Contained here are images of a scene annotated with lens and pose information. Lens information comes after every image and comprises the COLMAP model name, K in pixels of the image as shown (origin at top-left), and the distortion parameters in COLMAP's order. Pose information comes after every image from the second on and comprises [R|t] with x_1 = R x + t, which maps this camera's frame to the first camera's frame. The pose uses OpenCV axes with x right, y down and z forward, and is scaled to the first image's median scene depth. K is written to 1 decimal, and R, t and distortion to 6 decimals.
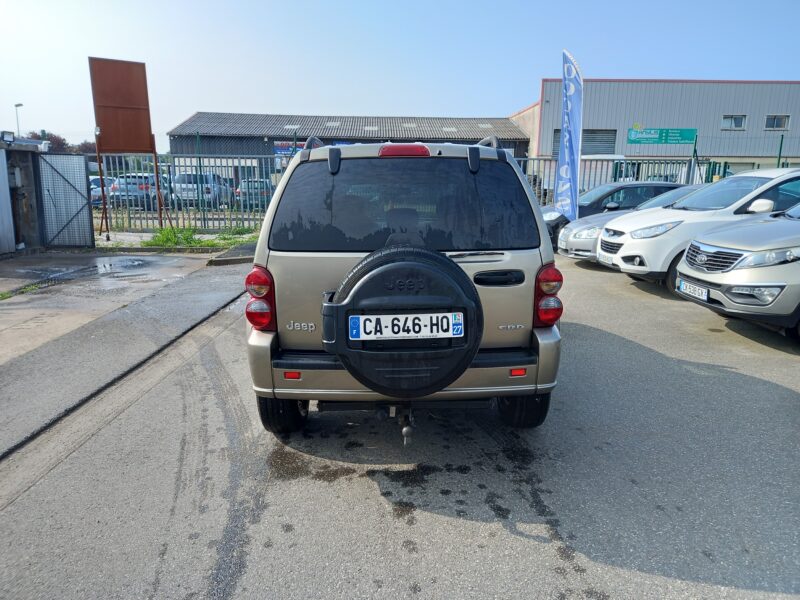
lens RADIAL K [[584.1, 0, 407.8], [0, 584.1, 298.0], [0, 0, 1]] dist [0.096351, -0.100258]
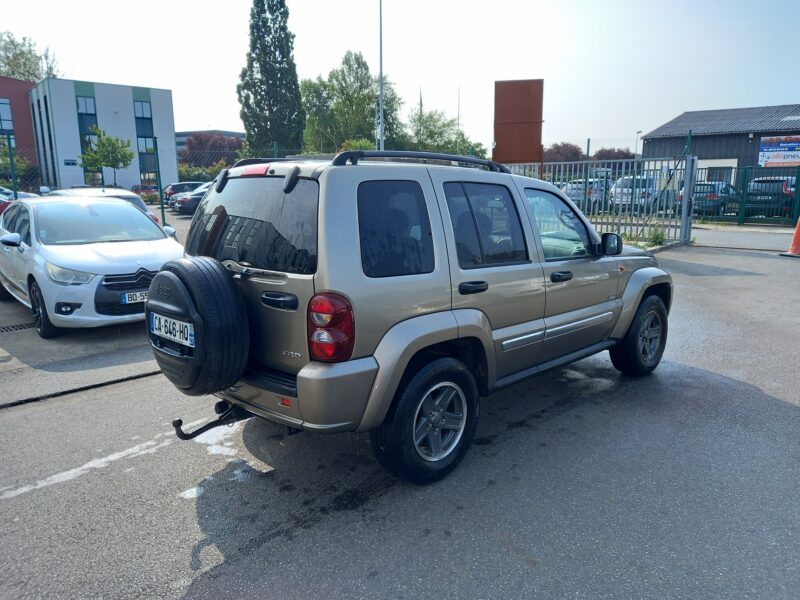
lens RADIAL K [[584.1, 0, 407.8], [0, 584.1, 298.0], [0, 0, 1]] dist [0.096351, -0.100258]
pose [[0.682217, 0.135038, -0.718571, 0.253239], [-0.137987, 0.988915, 0.054837, -0.030673], [0.718011, 0.061742, 0.693288, 0.121299]]
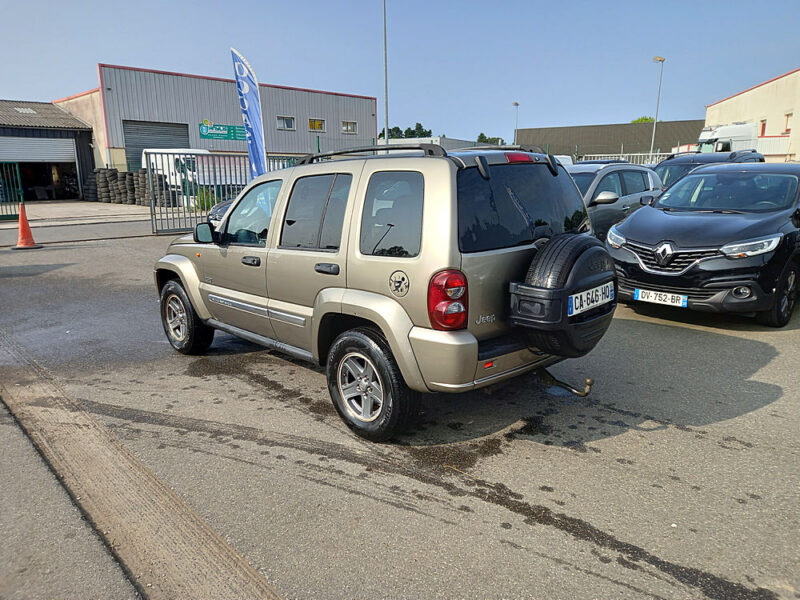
lens RADIAL K [[578.4, 0, 403.6], [0, 578.4, 298.6], [0, 0, 1]] dist [0.092834, -0.086415]
pose [[0.732696, -0.159574, 0.661583, -0.257631], [0.150179, 0.986069, 0.071518, -0.023073], [-0.663779, 0.046955, 0.746453, 0.074791]]
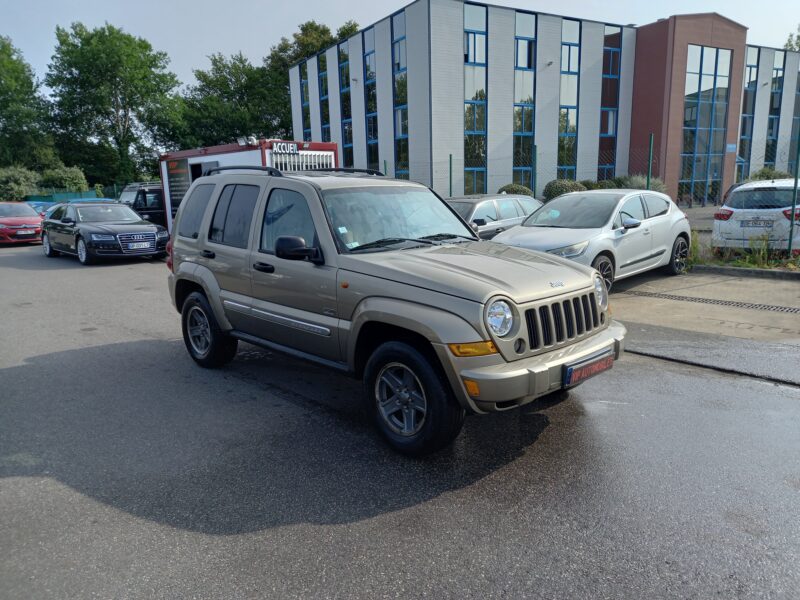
lens RADIAL K [[578.4, 0, 403.6], [0, 578.4, 298.6], [0, 0, 1]] dist [0.092834, -0.086415]
pose [[-0.734108, 0.141460, -0.664134, 0.254788], [-0.108467, 0.941072, 0.320342, -0.147757], [0.670314, 0.307203, -0.675504, 0.740085]]
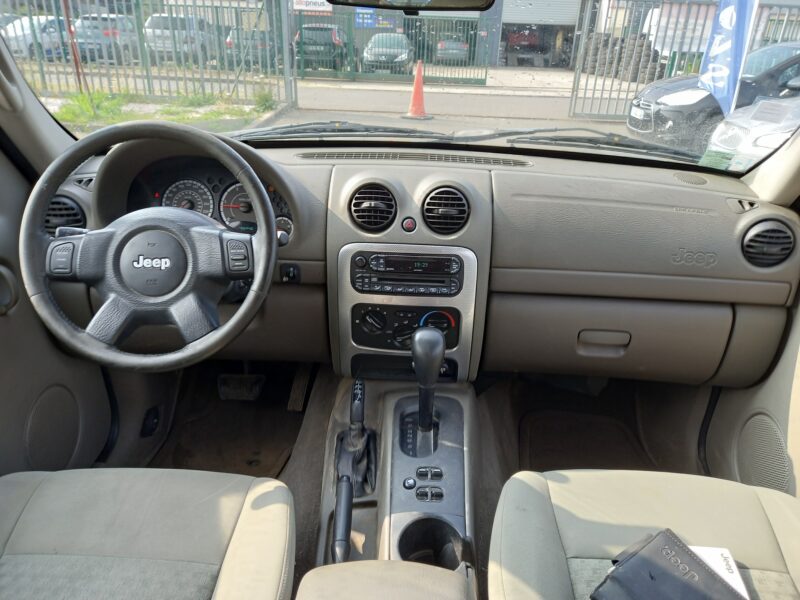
lens RADIAL K [[584.1, 0, 407.8], [0, 584.1, 298.0], [0, 0, 1]] dist [0.096351, -0.100258]
pose [[0.997899, 0.050741, -0.040281, -0.000534], [-0.041024, 0.976126, 0.213296, -0.060681], [0.050142, -0.211196, 0.976157, 0.369300]]
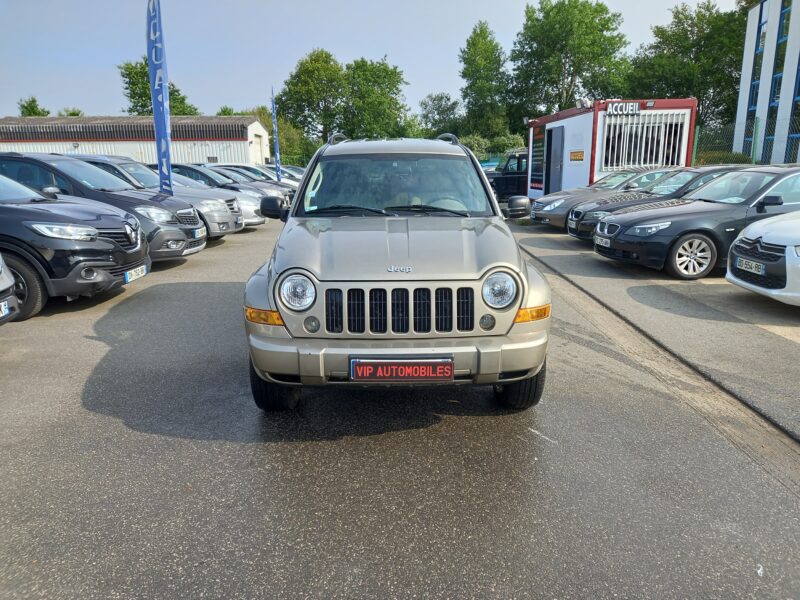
lens RADIAL K [[578.4, 0, 403.6], [0, 578.4, 298.6], [0, 0, 1]] dist [0.092834, -0.086415]
pose [[-0.999972, 0.007072, -0.002252, -0.010638], [0.005511, 0.910708, 0.413015, -0.163346], [0.004972, 0.412991, -0.910722, 0.833630]]
